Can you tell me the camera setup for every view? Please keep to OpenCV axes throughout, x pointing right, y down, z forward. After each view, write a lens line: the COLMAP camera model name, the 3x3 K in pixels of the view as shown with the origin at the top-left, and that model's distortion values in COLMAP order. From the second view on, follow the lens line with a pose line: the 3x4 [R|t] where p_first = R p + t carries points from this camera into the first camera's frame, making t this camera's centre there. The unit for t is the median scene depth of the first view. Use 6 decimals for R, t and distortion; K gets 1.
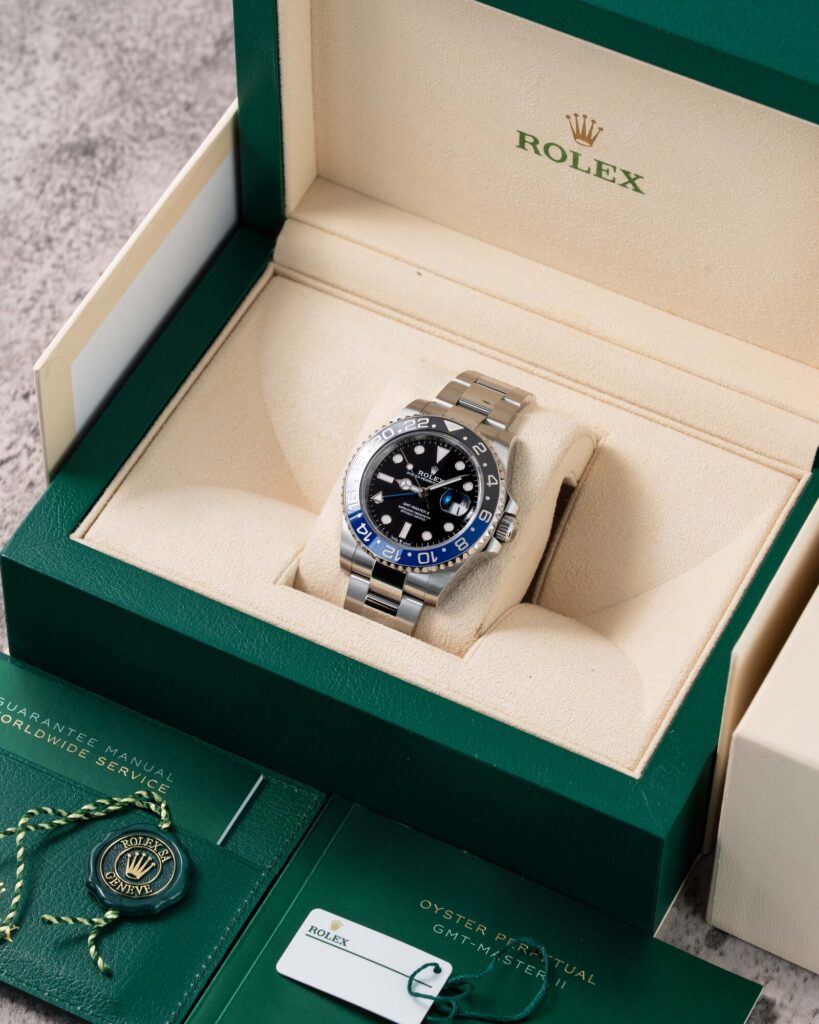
lens RADIAL K [[4909.4, 0, 408.8], [0, 4909.4, 512.0], [0, 0, 1]] dist [-0.195411, 0.000000]
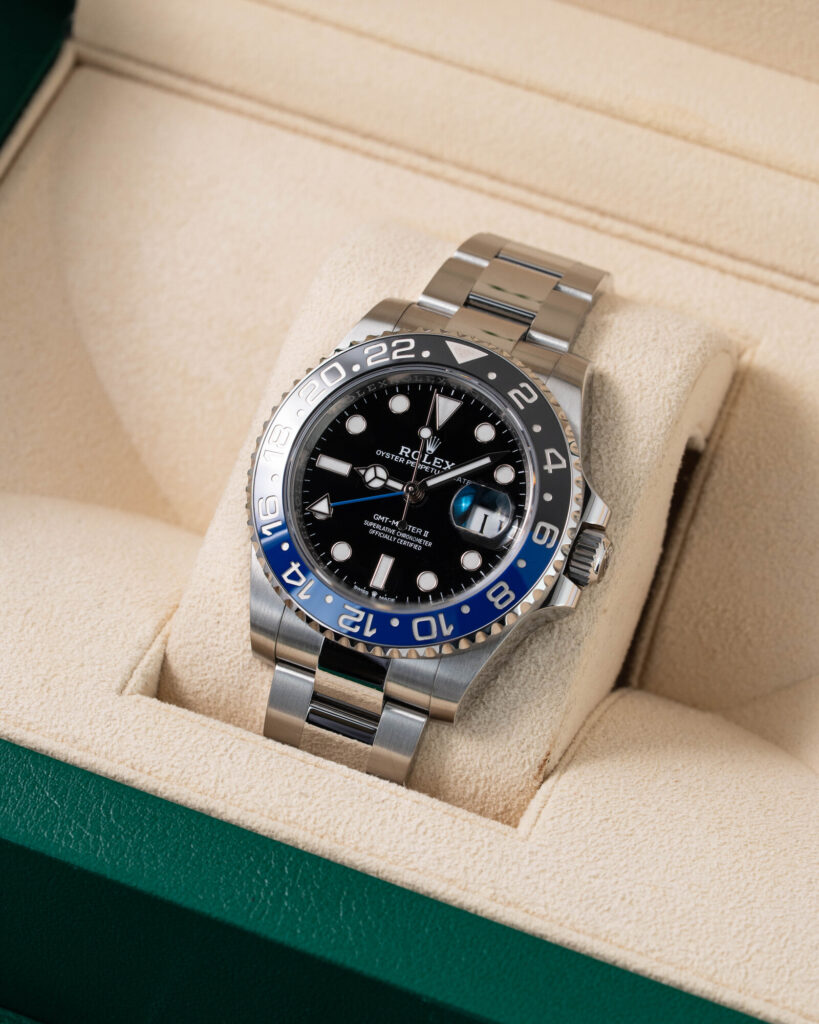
lens RADIAL K [[4909.4, 0, 410.0], [0, 4909.4, 512.3], [0, 0, 1]] dist [-0.195411, 0.000000]
pose [[0.997247, -0.060369, 0.043066, -0.018390], [0.058422, 0.997272, 0.045124, -0.023775], [-0.045673, -0.042483, 0.998053, 0.506862]]
